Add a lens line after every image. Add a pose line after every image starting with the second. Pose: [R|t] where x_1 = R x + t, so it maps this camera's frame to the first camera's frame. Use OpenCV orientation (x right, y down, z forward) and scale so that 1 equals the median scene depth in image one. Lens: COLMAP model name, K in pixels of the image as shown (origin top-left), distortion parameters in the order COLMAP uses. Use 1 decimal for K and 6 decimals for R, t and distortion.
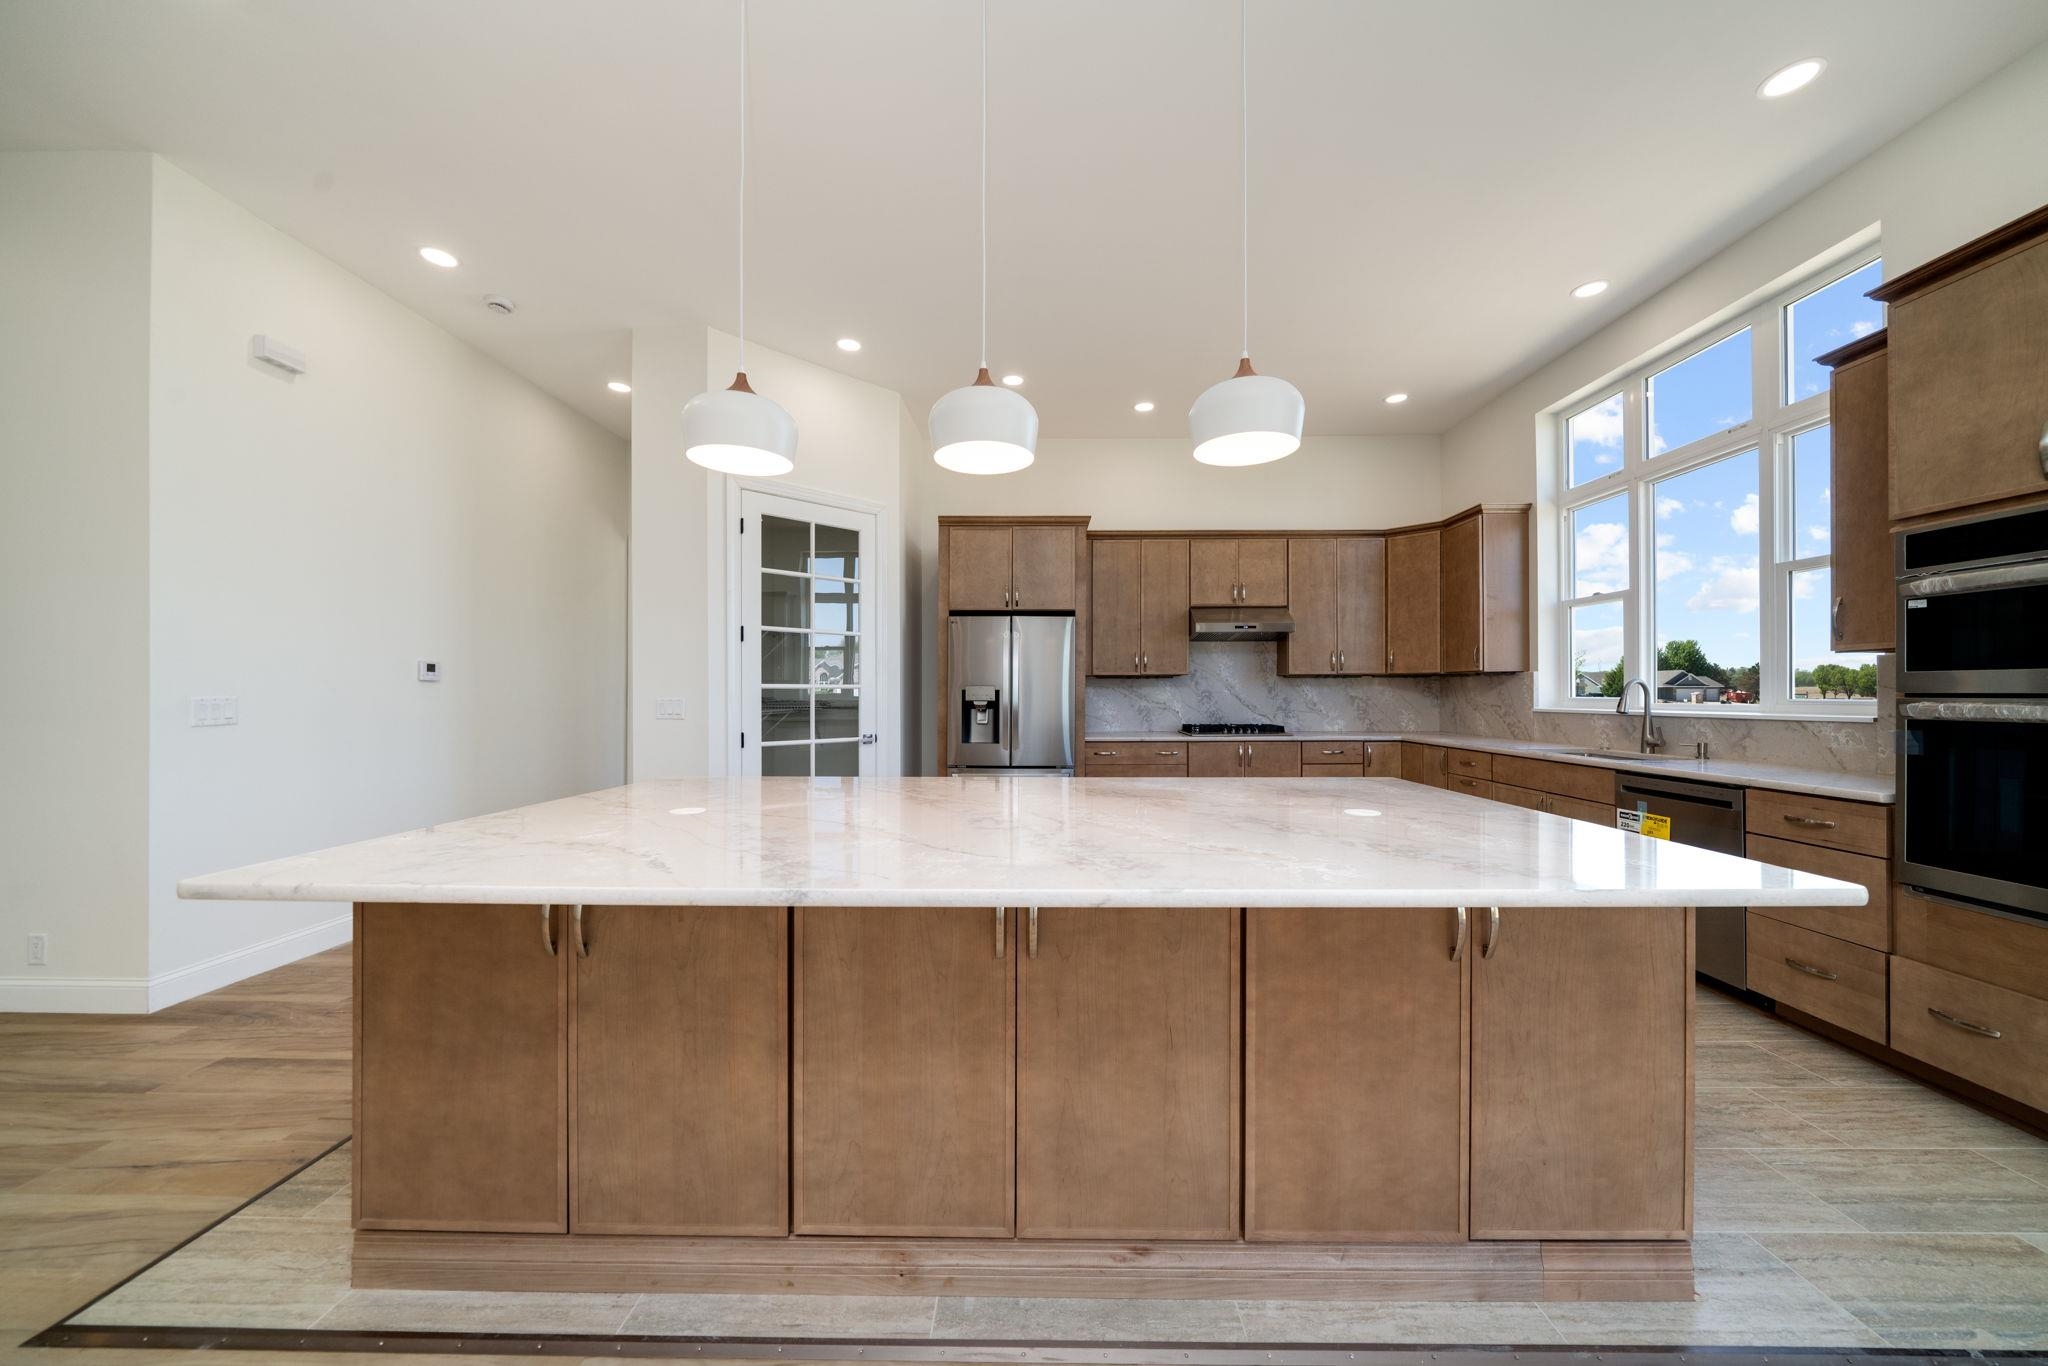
lens RADIAL K [[734.6, 0, 1024.0], [0, 734.6, 683.0], [0, 0, 1]] dist [-0.000638, 0.000109]
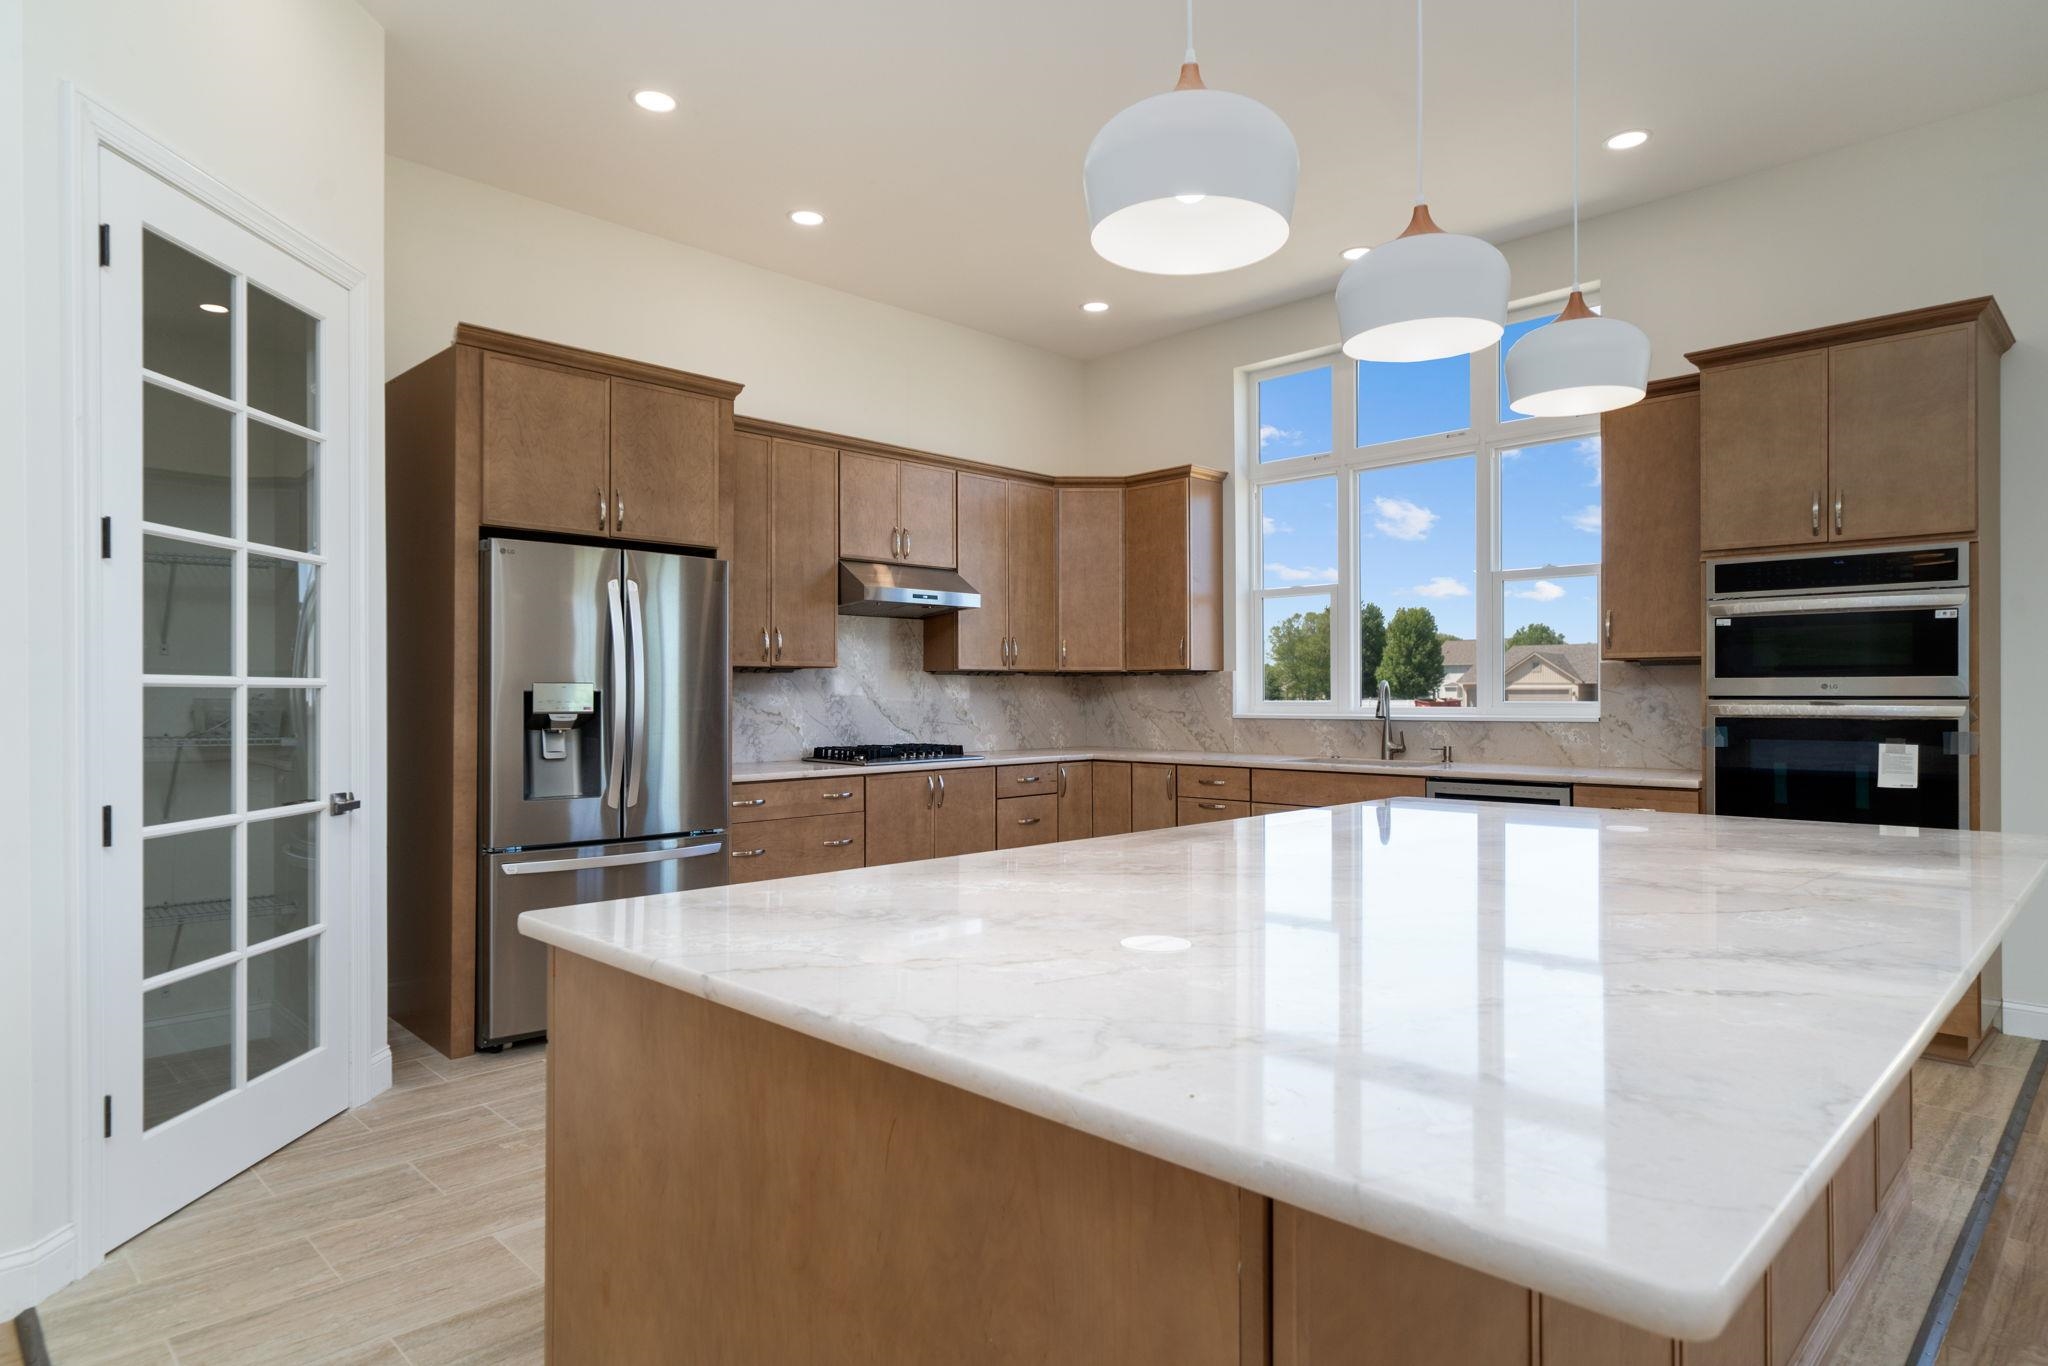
lens RADIAL K [[1175.3, 0, 1052.1], [0, 1175.3, 686.1], [0, 0, 1]] dist [0.000564, 0.000379]
pose [[0.681781, 0.005208, 0.731538, -0.465510], [-0.008221, 0.999966, 0.000543, 0.002823], [-0.731510, -0.006384, 0.681801, 0.234419]]
